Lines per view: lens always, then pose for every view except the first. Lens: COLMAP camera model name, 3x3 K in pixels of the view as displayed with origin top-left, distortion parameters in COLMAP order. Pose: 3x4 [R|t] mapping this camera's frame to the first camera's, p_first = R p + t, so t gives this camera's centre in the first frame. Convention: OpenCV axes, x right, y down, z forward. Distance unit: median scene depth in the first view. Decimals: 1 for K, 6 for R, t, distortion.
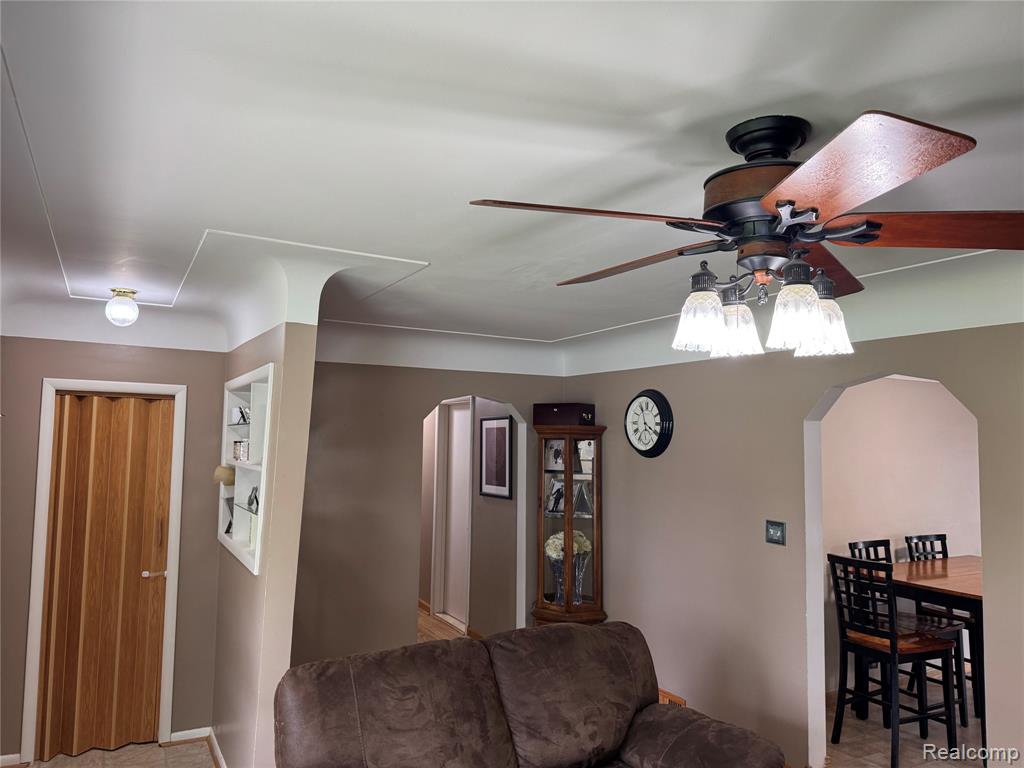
lens RADIAL K [[718.0, 0, 511.4], [0, 718.0, 387.8], [0, 0, 1]] dist [0.058019, -0.061270]
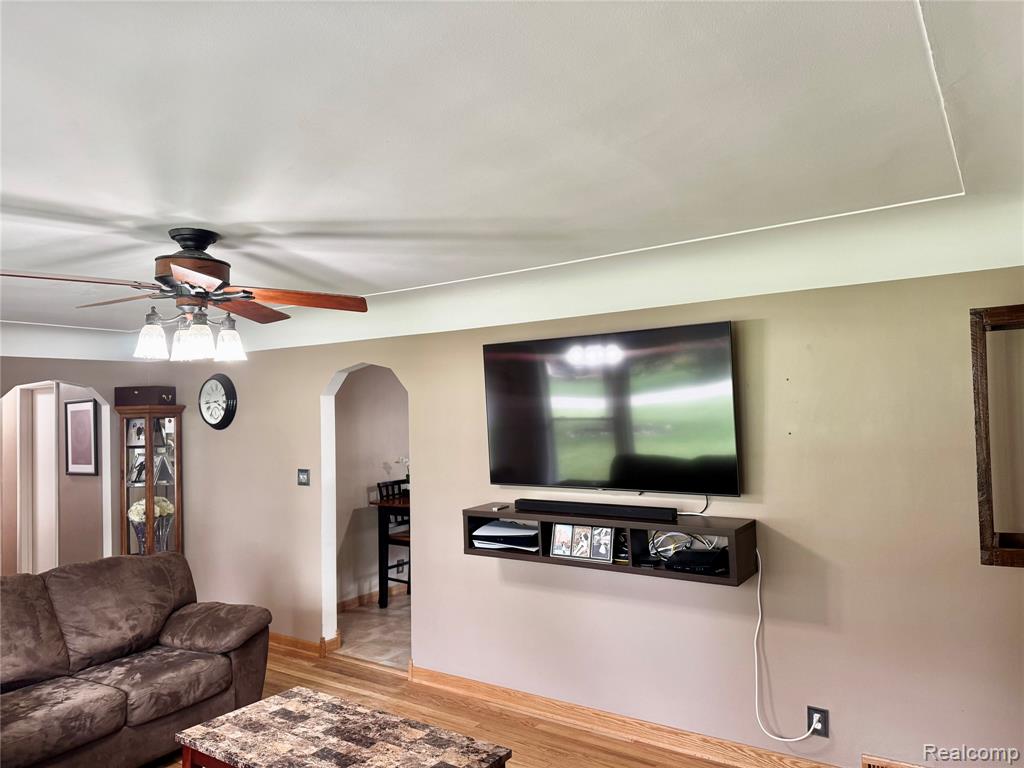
lens RADIAL K [[726.9, 0, 512.6], [0, 726.9, 386.5], [0, 0, 1]] dist [-0.024668, 0.025951]
pose [[0.891768, -0.023153, 0.451900, 0.093099], [0.009559, 0.999431, 0.032341, -0.012218], [-0.452392, -0.024520, 0.891482, -0.352016]]
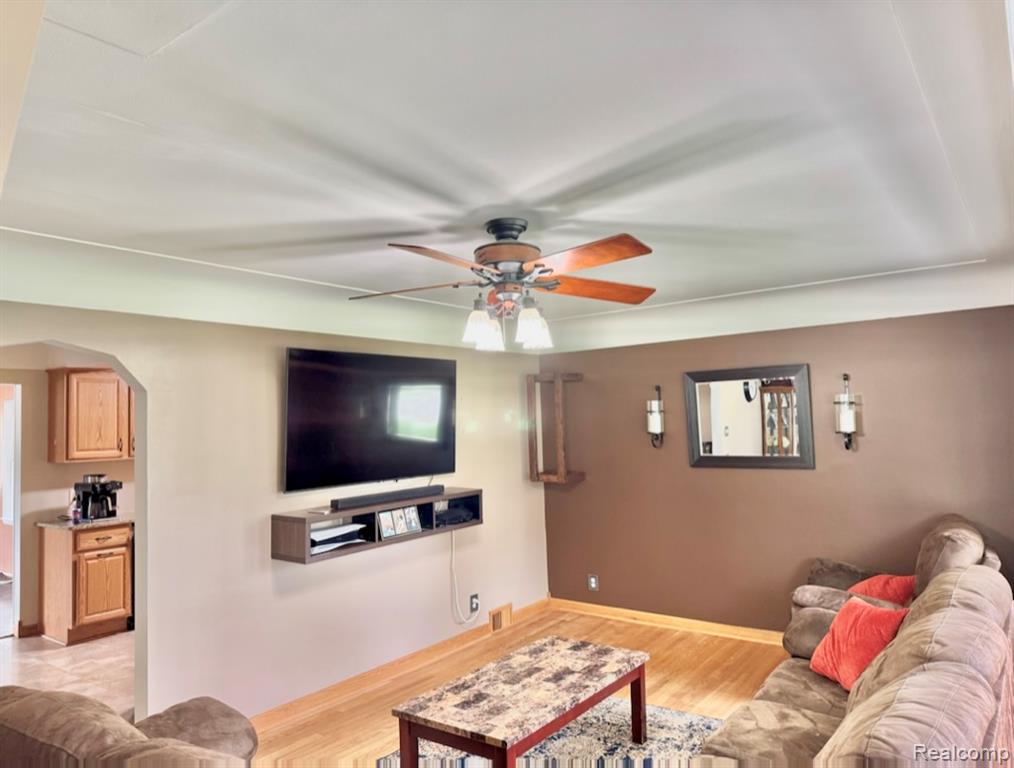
lens RADIAL K [[690.3, 0, 507.0], [0, 690.3, 384.0], [0, 0, 1]] dist [0.041519, -0.033971]
pose [[-0.393355, 0.049820, 0.918036, -0.439100], [-0.031573, 0.997210, -0.067645, 0.058343], [-0.918844, -0.055593, -0.390685, 0.597366]]
